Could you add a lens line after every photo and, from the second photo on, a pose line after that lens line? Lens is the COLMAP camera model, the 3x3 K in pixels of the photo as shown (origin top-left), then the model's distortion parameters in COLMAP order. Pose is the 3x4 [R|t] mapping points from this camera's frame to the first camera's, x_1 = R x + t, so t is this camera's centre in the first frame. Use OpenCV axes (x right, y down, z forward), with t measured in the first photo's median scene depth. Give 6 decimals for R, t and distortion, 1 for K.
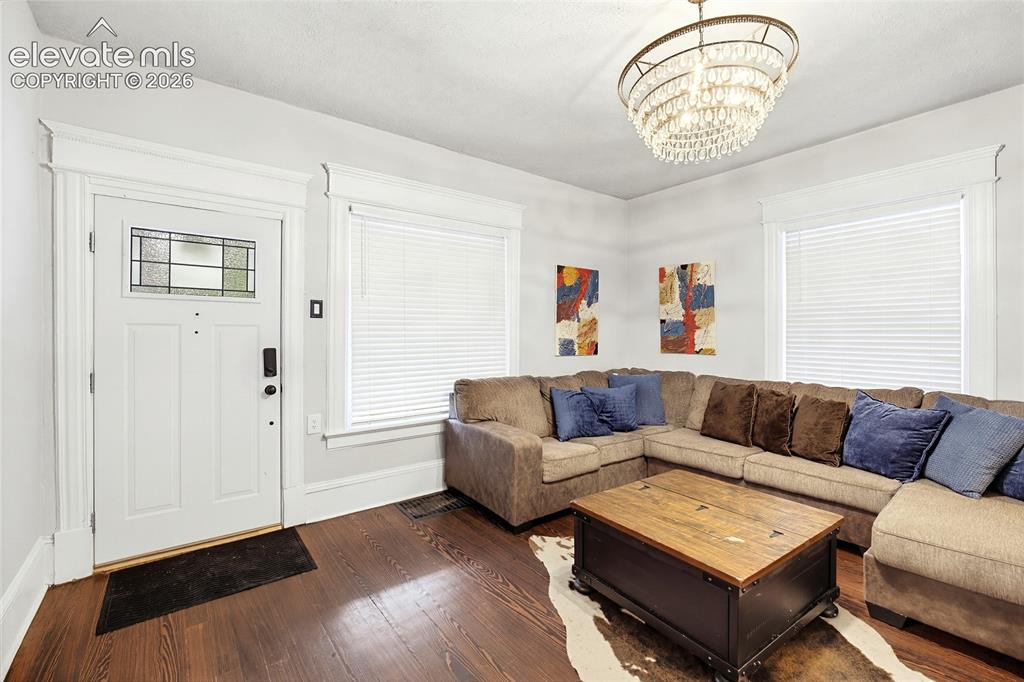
lens RADIAL K [[438.5, 0, 513.2], [0, 438.5, 336.4], [0, 0, 1]] dist [-0.003192, 0.000768]
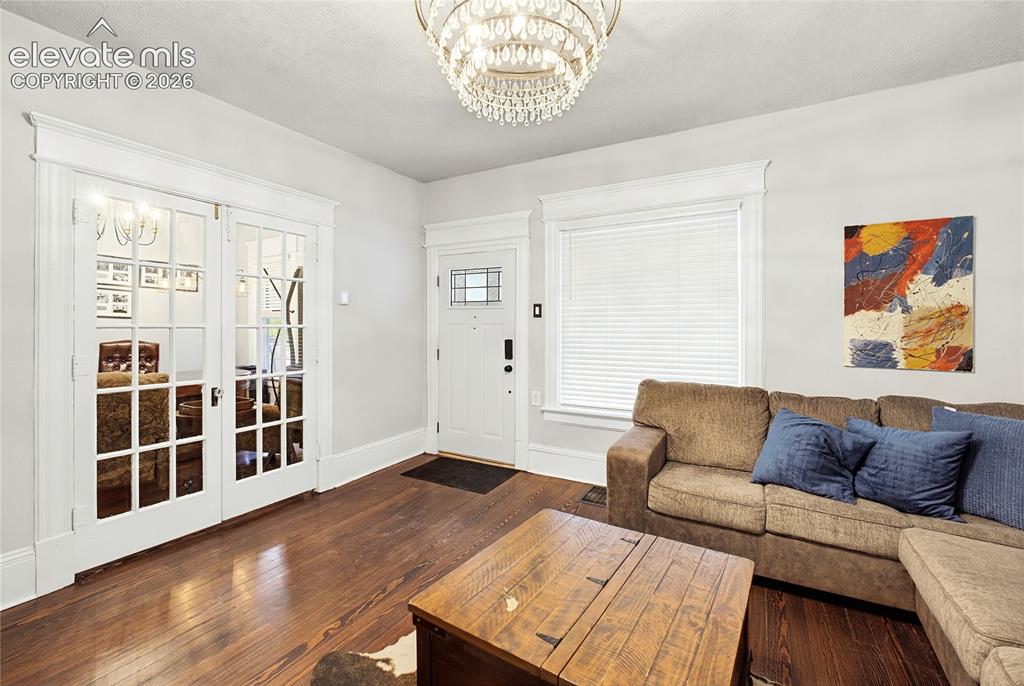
lens RADIAL K [[438.5, 0, 513.6], [0, 438.5, 331.1], [0, 0, 1]] dist [-0.003192, 0.000768]
pose [[0.393580, 0.011015, -0.919225, 0.620351], [-0.009864, 0.999921, 0.007758, -0.009616], [0.919238, 0.006014, 0.393657, 0.360849]]
